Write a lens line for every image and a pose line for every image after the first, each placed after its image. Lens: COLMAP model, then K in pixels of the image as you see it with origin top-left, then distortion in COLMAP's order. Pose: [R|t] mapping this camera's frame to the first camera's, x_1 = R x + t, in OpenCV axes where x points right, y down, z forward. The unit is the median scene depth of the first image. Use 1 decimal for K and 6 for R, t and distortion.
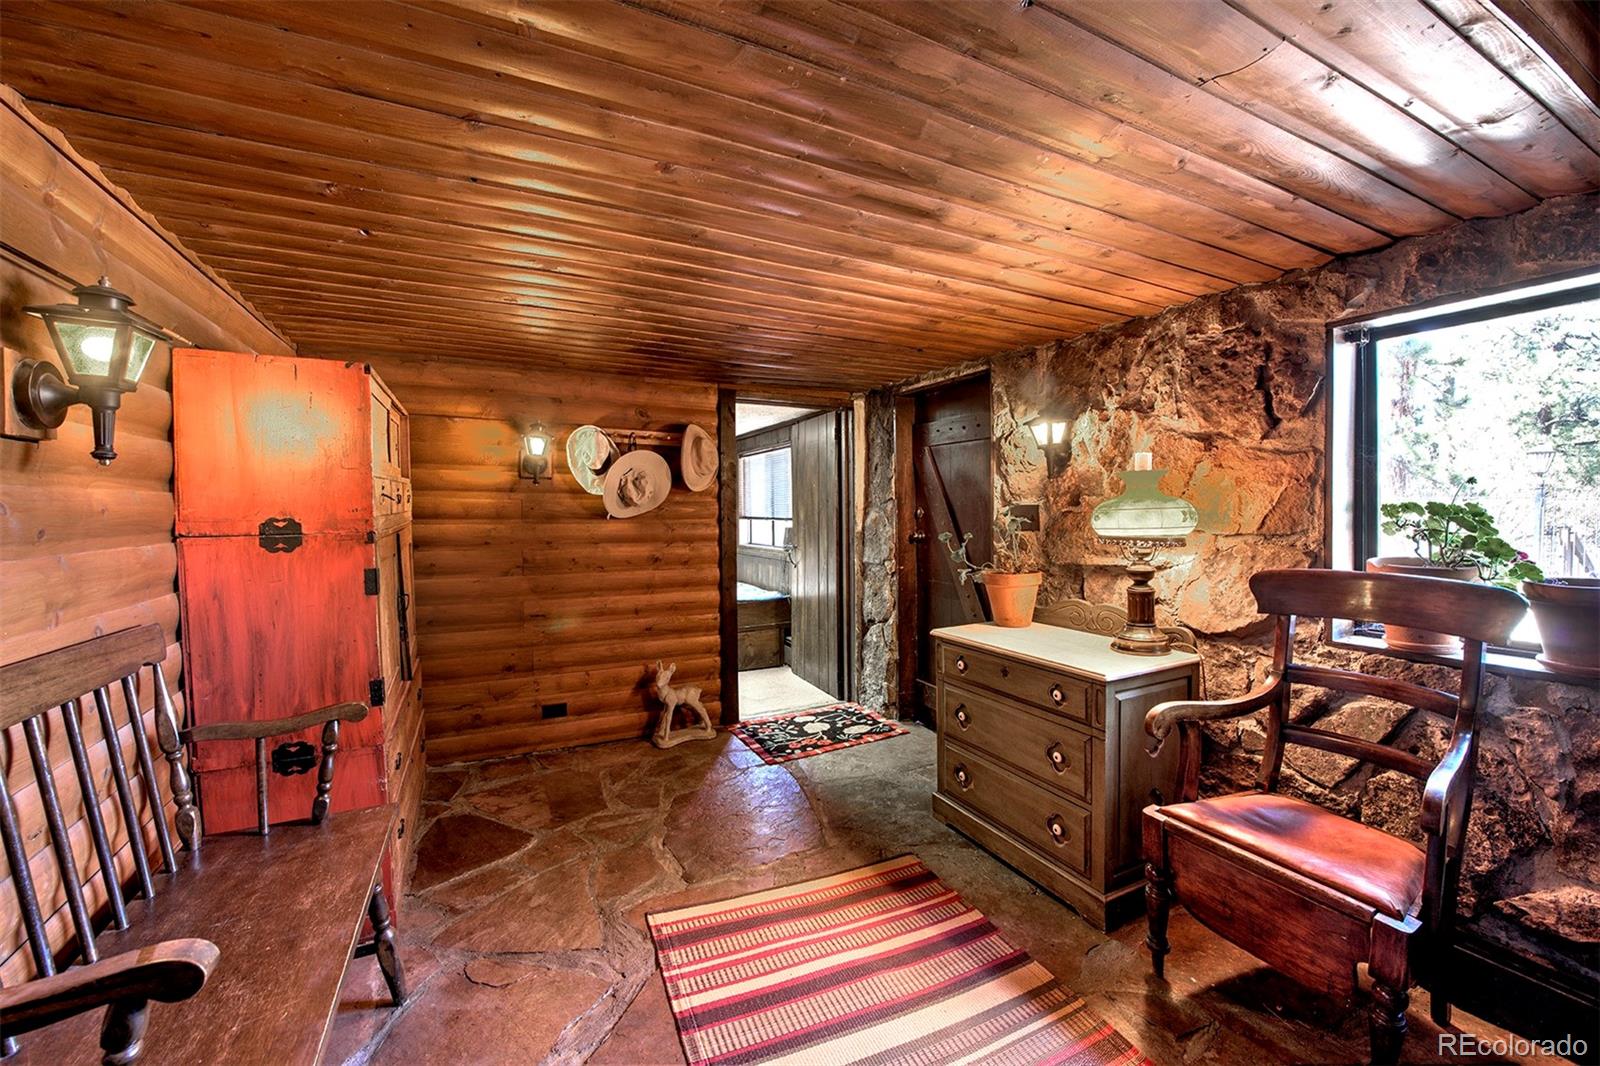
lens RADIAL K [[637.6, 0, 801.9], [0, 637.6, 528.4], [0, 0, 1]] dist [-0.003686, -0.000289]
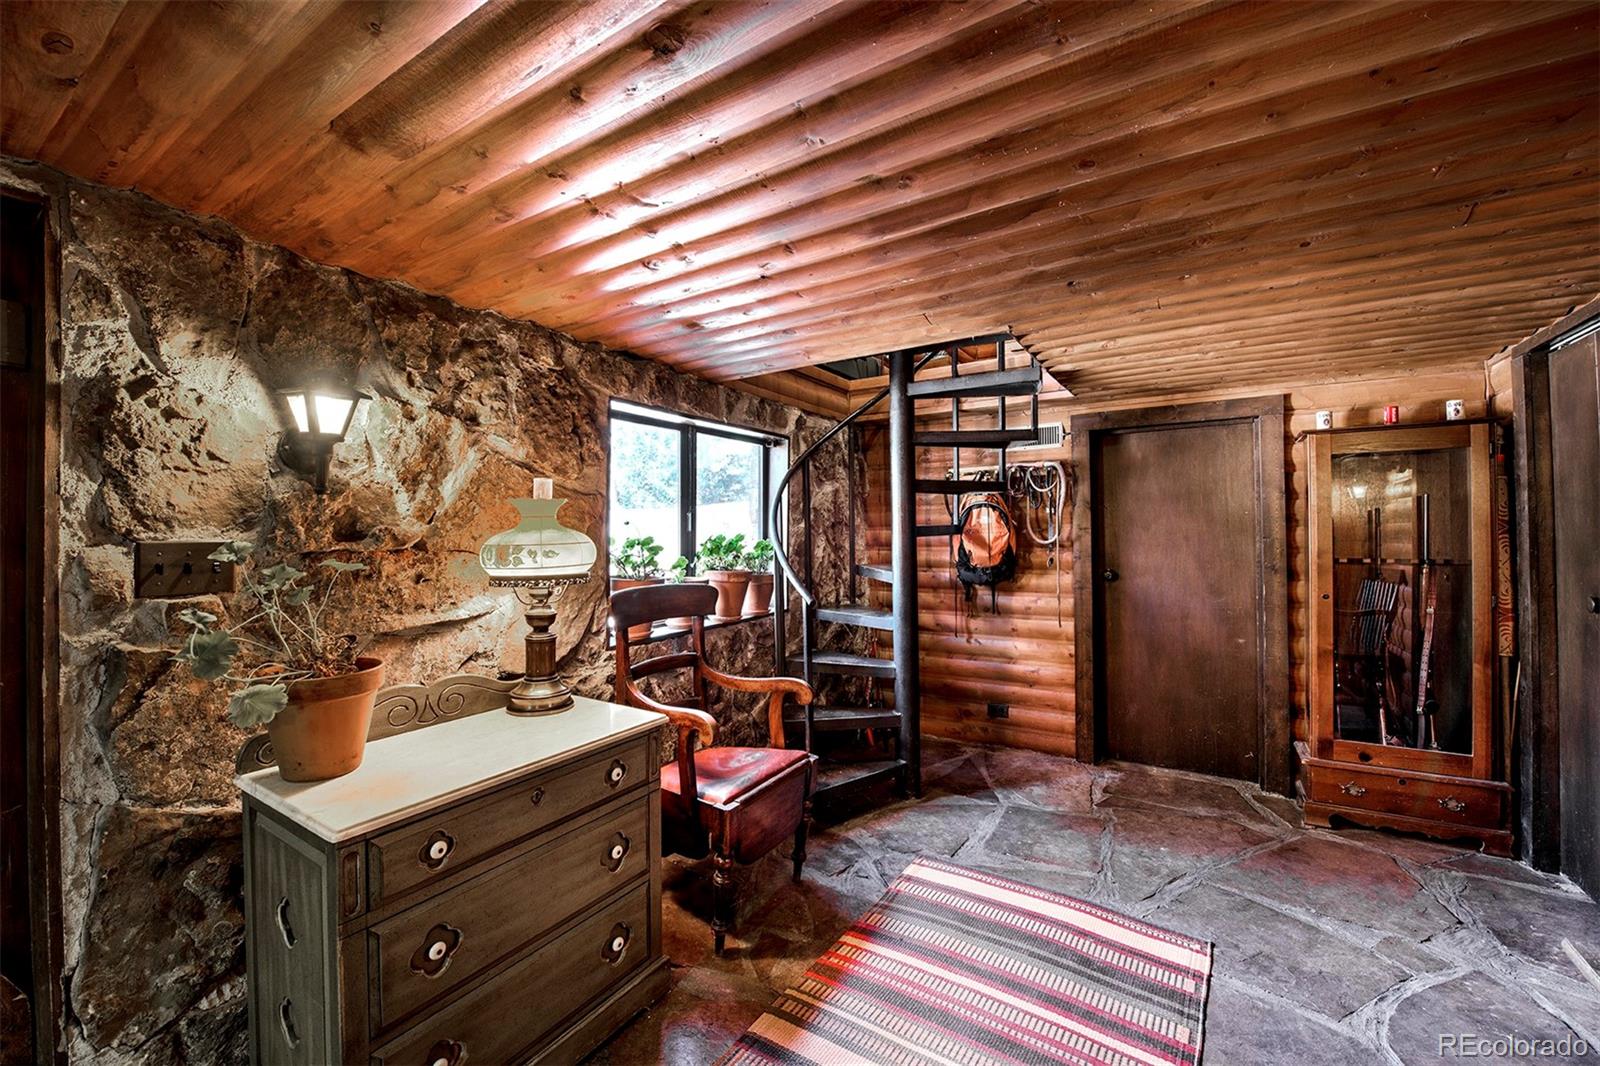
lens RADIAL K [[637.6, 0, 795.8], [0, 637.6, 535.3], [0, 0, 1]] dist [-0.003686, -0.000289]
pose [[-0.508128, 0.010898, 0.861213, -0.366432], [0.042268, 0.999031, 0.012297, -0.035236], [-0.860244, 0.042650, -0.508096, 1.074780]]
